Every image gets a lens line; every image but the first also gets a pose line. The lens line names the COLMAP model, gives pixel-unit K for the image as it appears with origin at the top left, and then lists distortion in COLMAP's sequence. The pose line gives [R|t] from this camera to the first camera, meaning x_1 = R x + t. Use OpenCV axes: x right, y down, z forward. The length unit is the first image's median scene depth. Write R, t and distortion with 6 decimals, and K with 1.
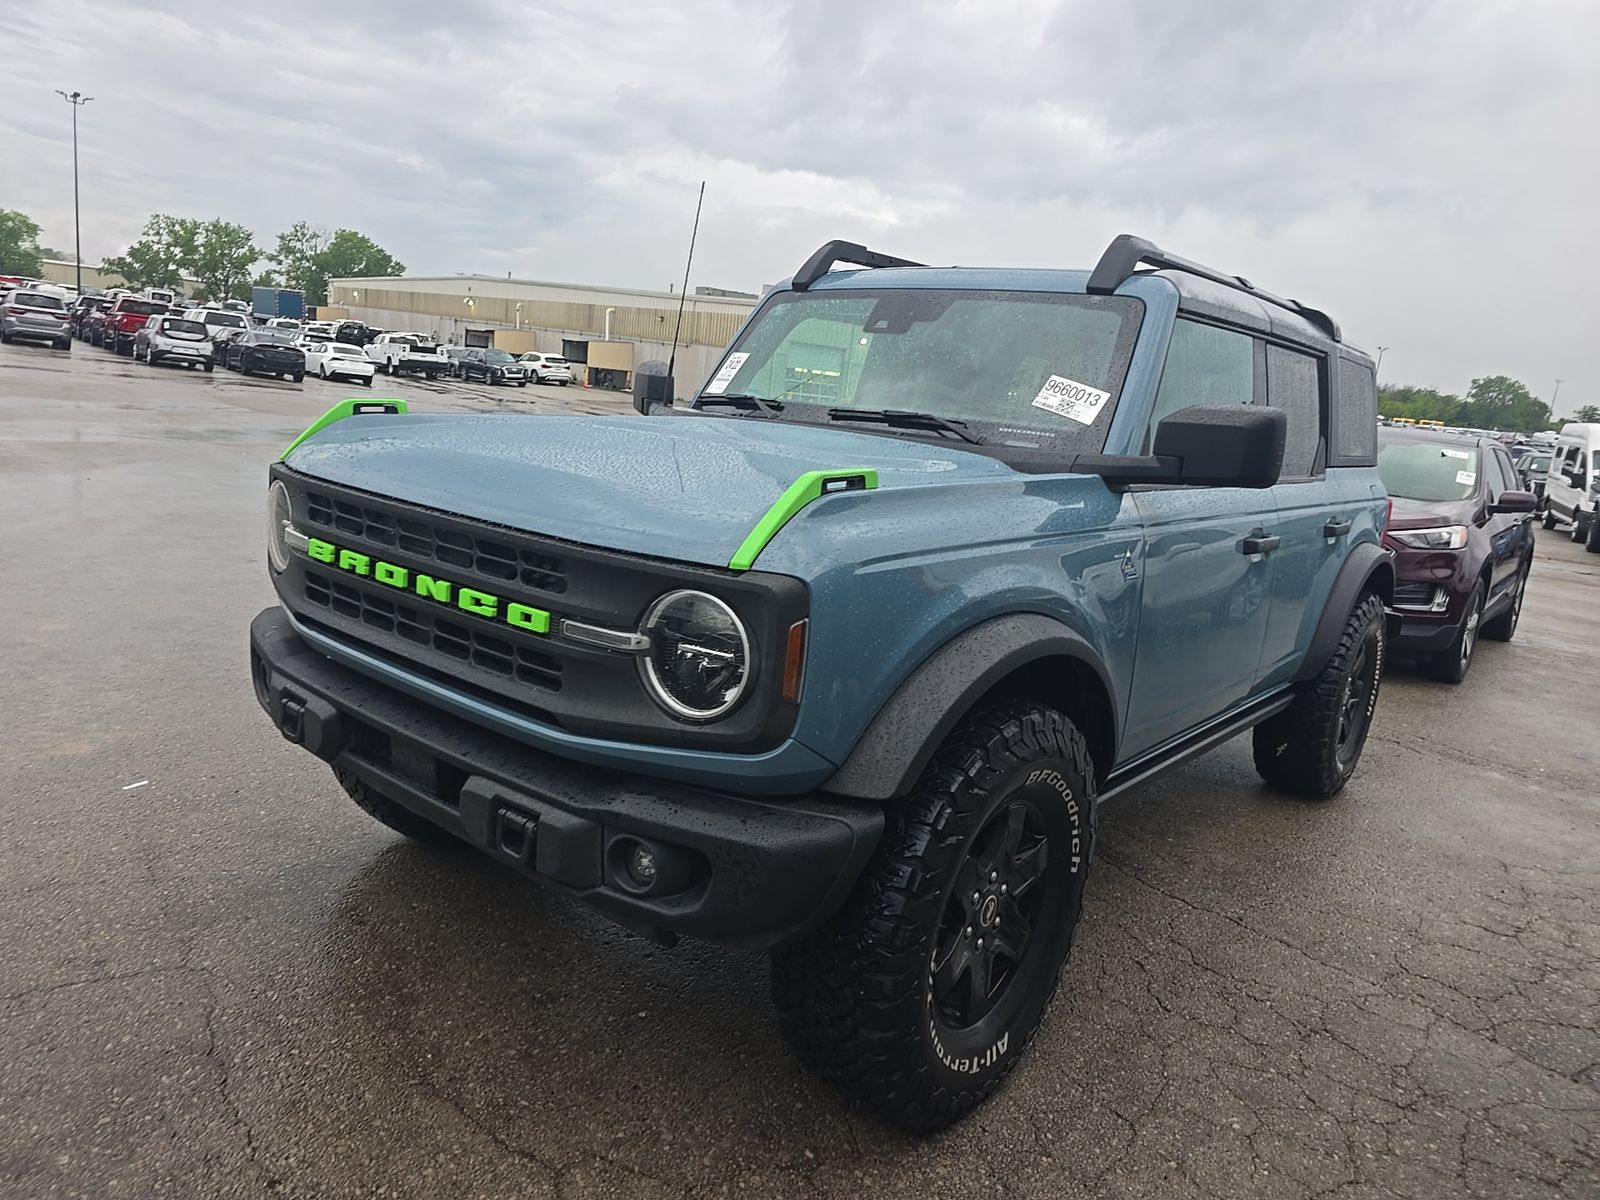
lens RADIAL K [[1086.4, 0, 795.5], [0, 1086.4, 570.1], [0, 0, 1]] dist [0.064920, -0.056336]
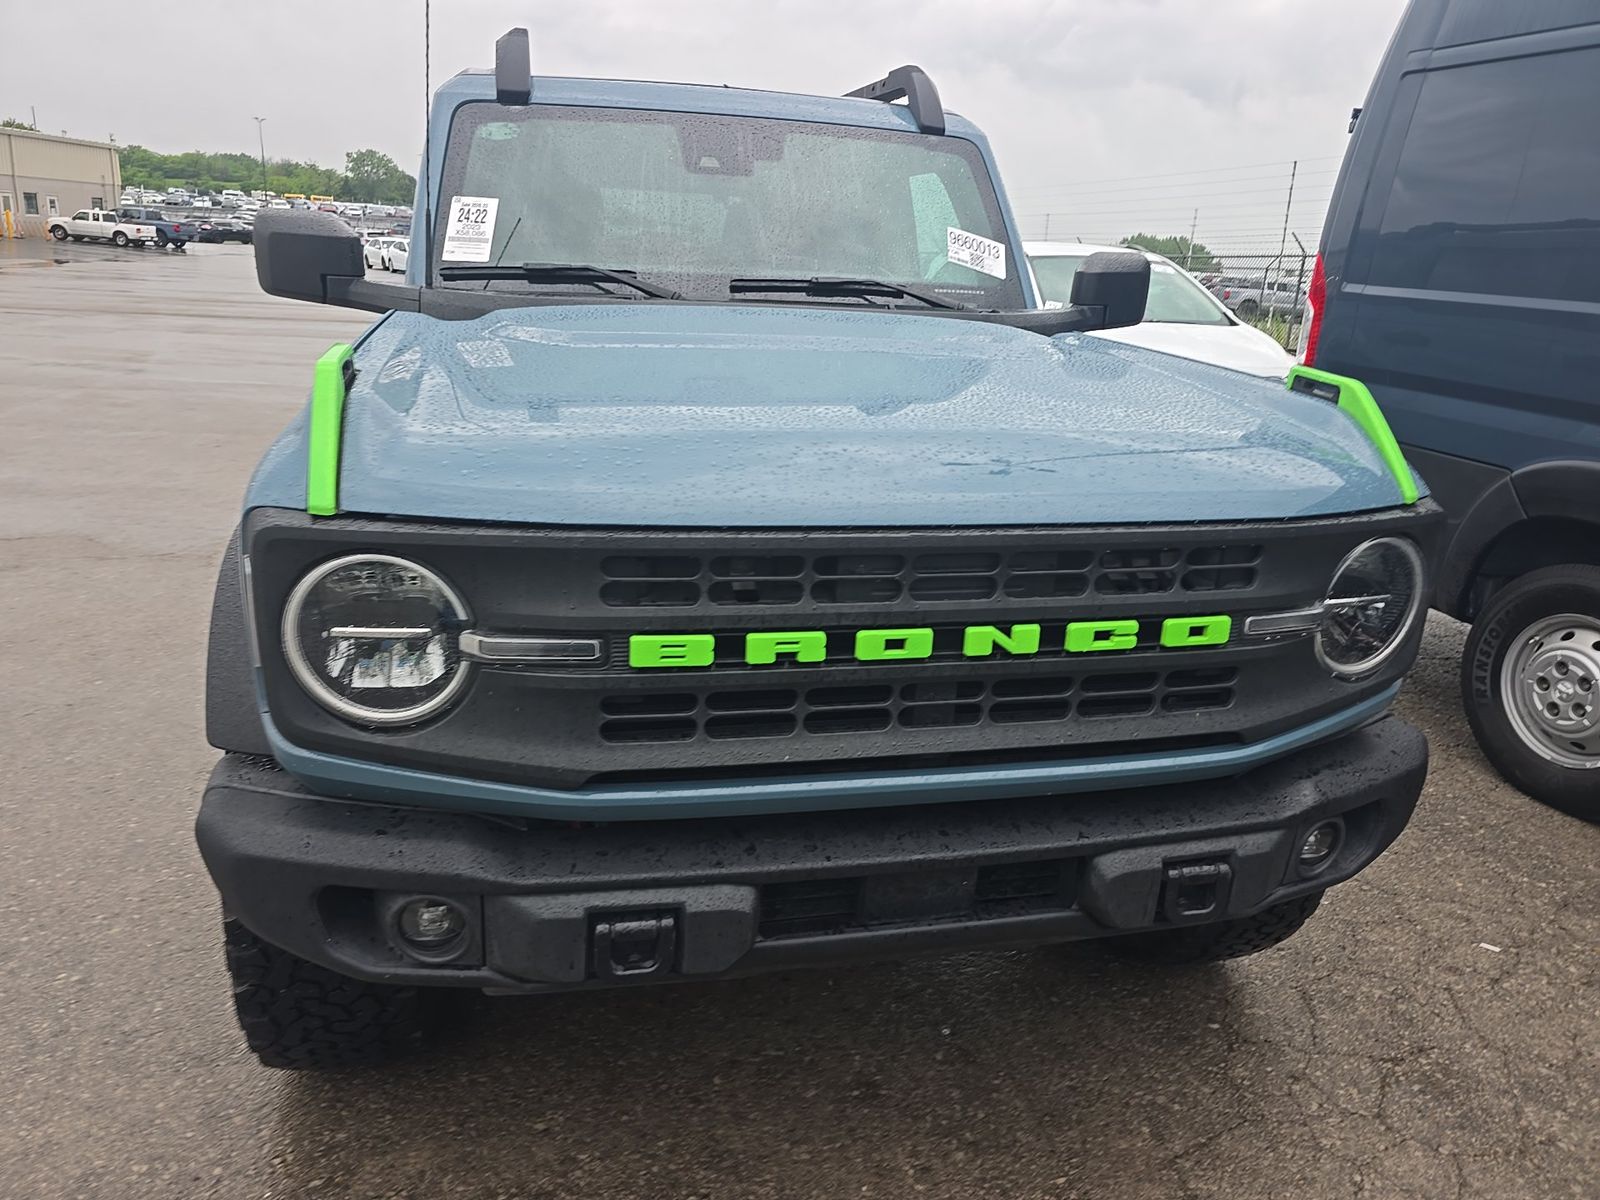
lens RADIAL K [[1086.4, 0, 795.5], [0, 1086.4, 570.1], [0, 0, 1]] dist [0.064920, -0.056336]
pose [[0.605246, -0.286579, 0.742663, -0.819368], [0.140052, 0.956732, 0.255047, -0.195531], [-0.783621, -0.050355, 0.619195, 0.629043]]
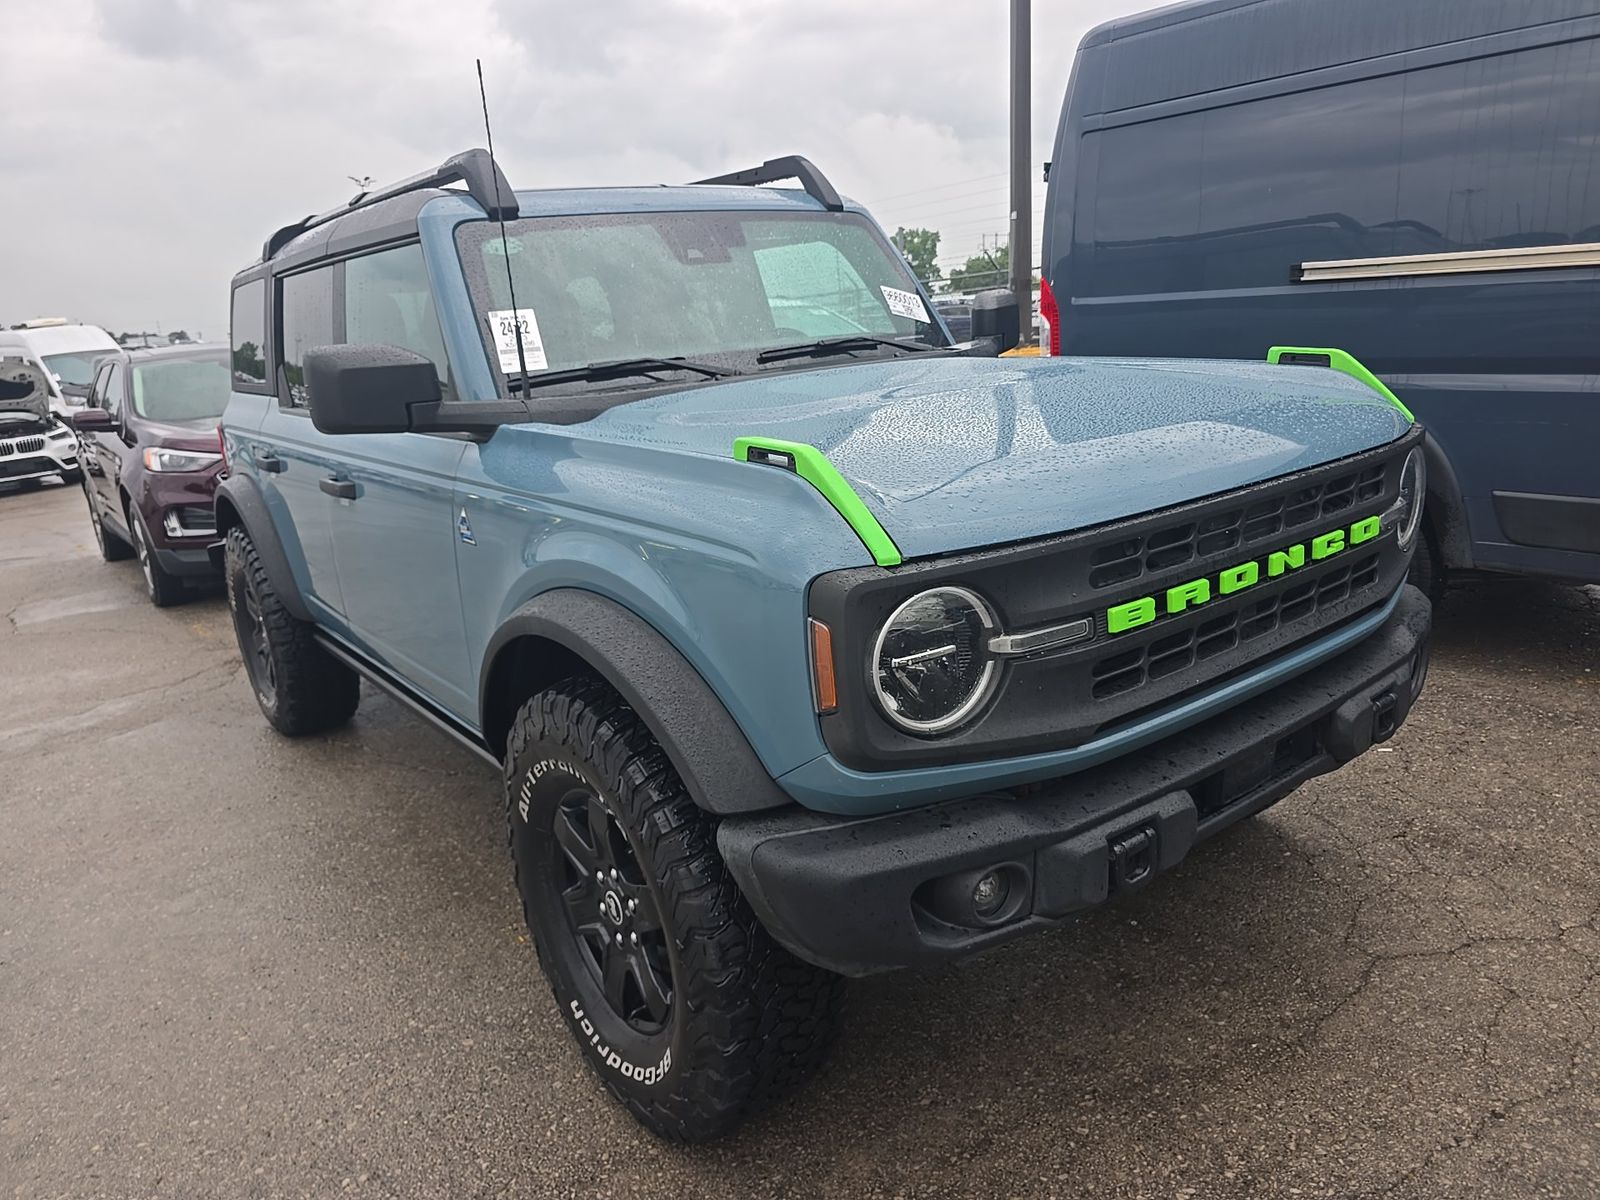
lens RADIAL K [[1086.4, 0, 795.5], [0, 1086.4, 570.1], [0, 0, 1]] dist [0.064920, -0.056336]
pose [[0.219838, -0.336261, 0.915751, -1.159594], [0.258494, 0.925240, 0.277691, -0.308777], [-0.940666, 0.175670, 0.290324, 1.027476]]
